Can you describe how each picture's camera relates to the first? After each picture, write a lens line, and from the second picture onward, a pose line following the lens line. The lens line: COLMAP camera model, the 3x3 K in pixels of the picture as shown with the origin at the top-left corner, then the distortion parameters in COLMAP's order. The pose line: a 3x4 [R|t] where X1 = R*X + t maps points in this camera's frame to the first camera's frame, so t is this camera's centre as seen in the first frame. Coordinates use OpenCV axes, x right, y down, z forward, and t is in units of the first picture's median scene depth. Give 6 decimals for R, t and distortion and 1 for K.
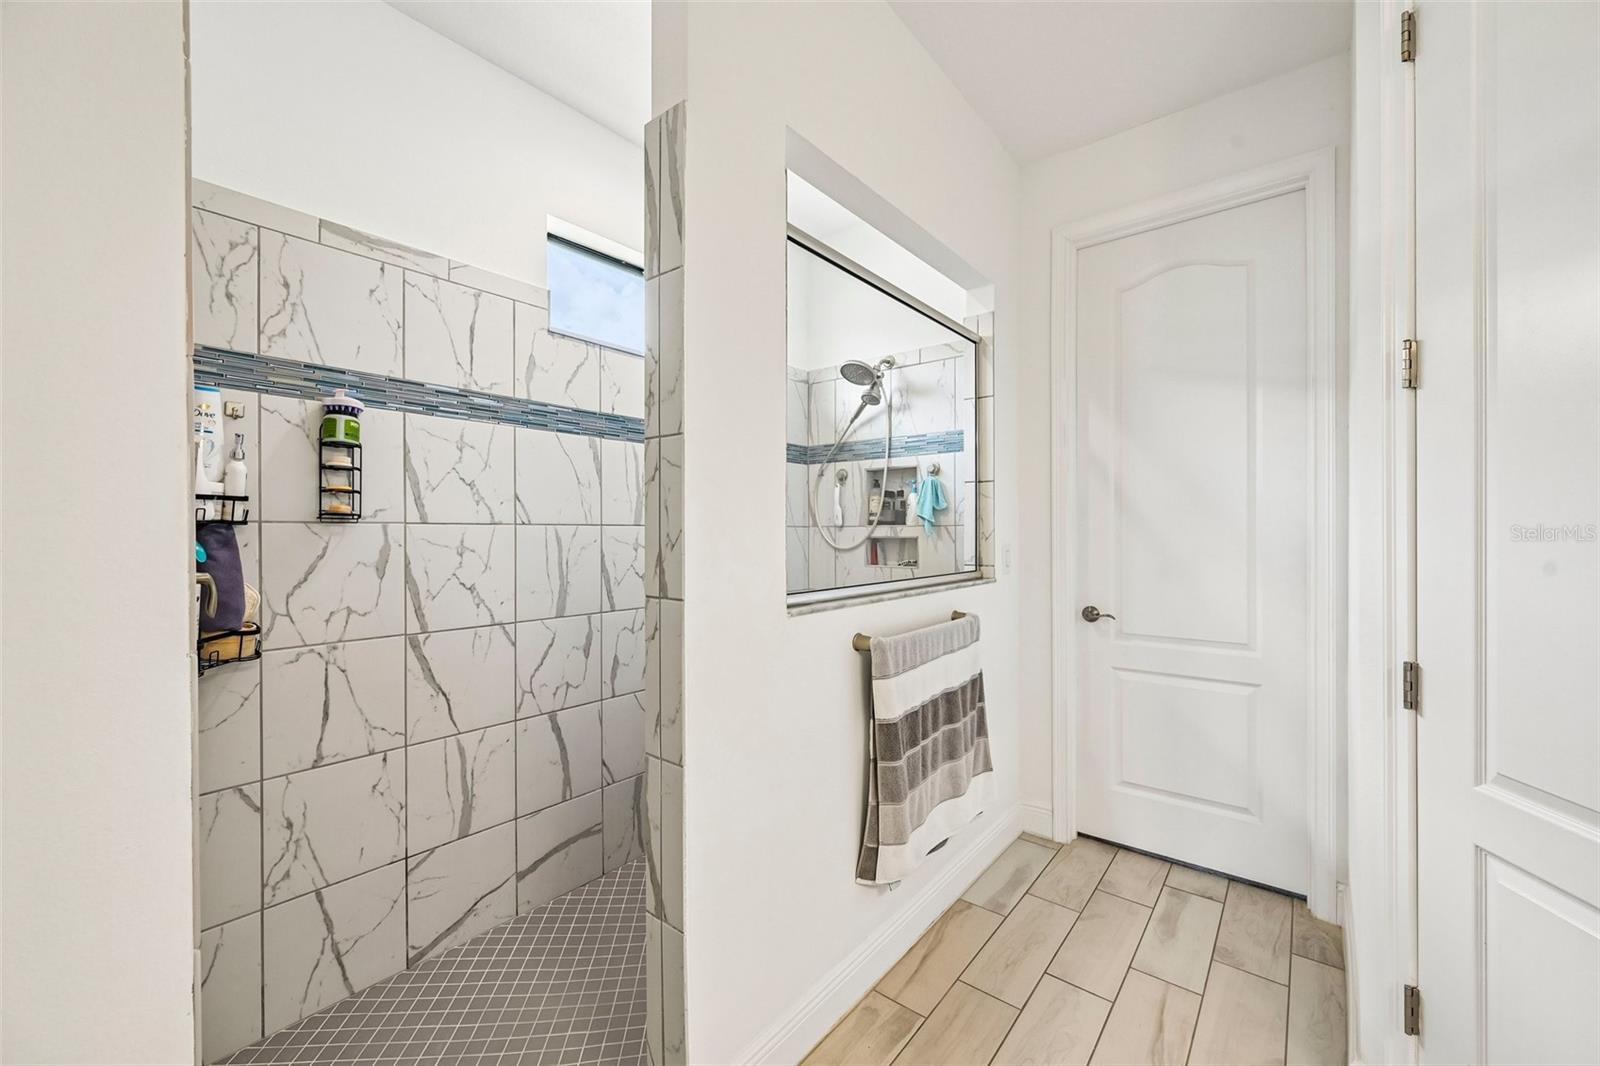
lens RADIAL K [[630.9, 0, 802.1], [0, 630.9, 533.7], [0, 0, 1]] dist [-0.001190, 0.000213]
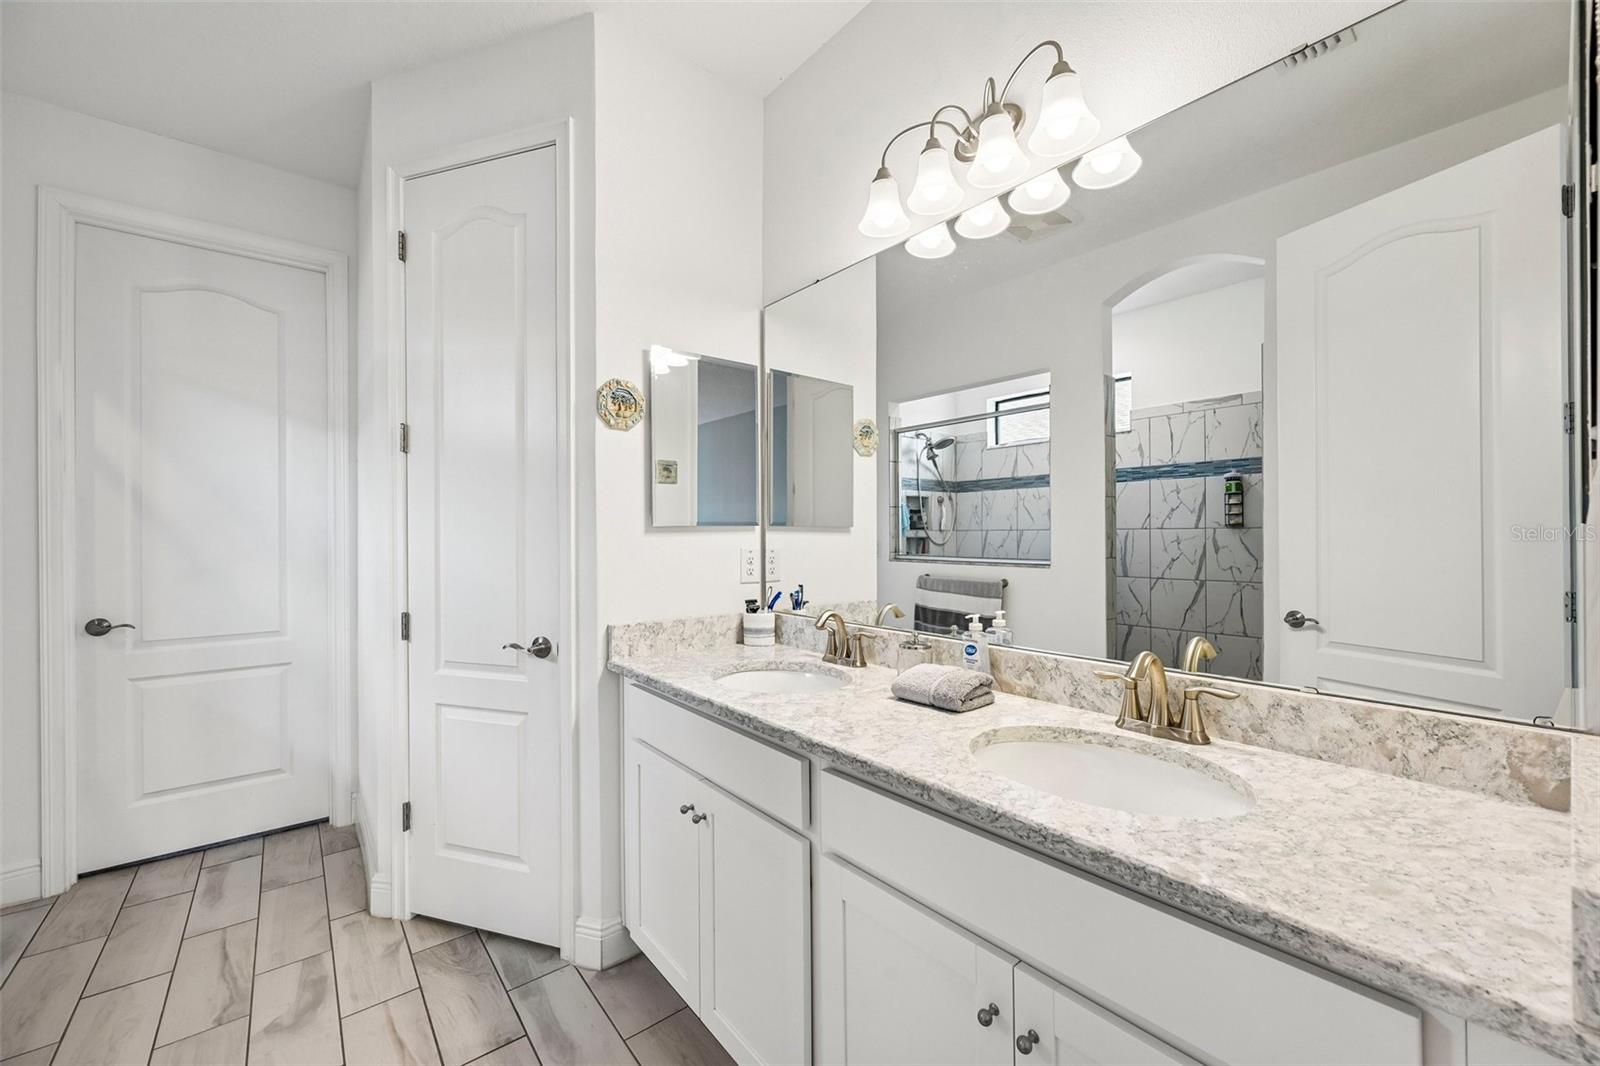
lens RADIAL K [[630.9, 0, 802.1], [0, 630.9, 533.7], [0, 0, 1]] dist [-0.001190, 0.000213]
pose [[0.208897, 0.000586, 0.977937, -0.265842], [0.006468, 0.999977, -0.001981, 0.000512], [-0.977916, 0.006739, 0.208889, -0.227209]]
